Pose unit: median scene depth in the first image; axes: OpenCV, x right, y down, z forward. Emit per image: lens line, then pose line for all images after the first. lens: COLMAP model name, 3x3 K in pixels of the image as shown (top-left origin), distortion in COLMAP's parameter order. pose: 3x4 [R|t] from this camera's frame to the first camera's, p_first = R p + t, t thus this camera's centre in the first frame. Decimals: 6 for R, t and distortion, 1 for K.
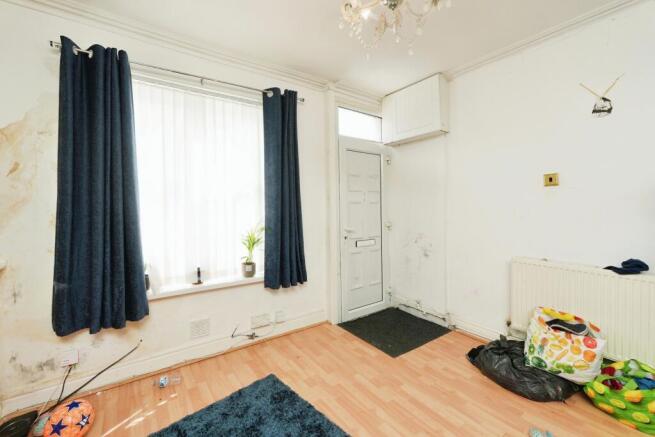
lens RADIAL K [[276.7, 0, 327.3], [0, 276.7, 212.1], [0, 0, 1]] dist [0.000592, 0.000052]
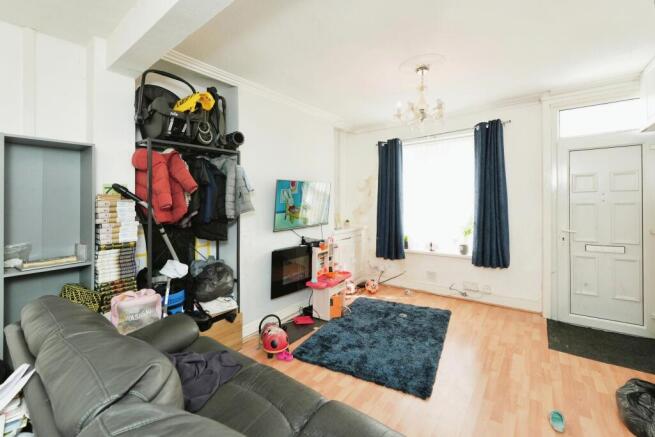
lens RADIAL K [[278.1, 0, 326.4], [0, 278.1, 202.9], [0, 0, 1]] dist [-0.000431, -0.000064]
pose [[0.295728, 0.002220, -0.955270, 0.931414], [-0.004854, 0.999988, 0.000821, -0.042829], [0.955260, 0.004394, 0.295736, -0.156259]]
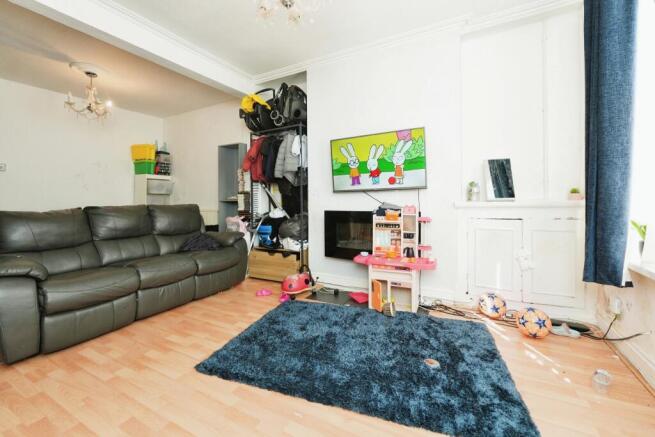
lens RADIAL K [[278.1, 0, 326.4], [0, 278.1, 202.9], [0, 0, 1]] dist [-0.000431, -0.000064]
pose [[-0.906449, 0.008032, -0.422240, 0.287203], [0.001646, 0.999879, 0.015485, 0.105234], [0.422313, 0.013342, -0.906352, 1.026999]]
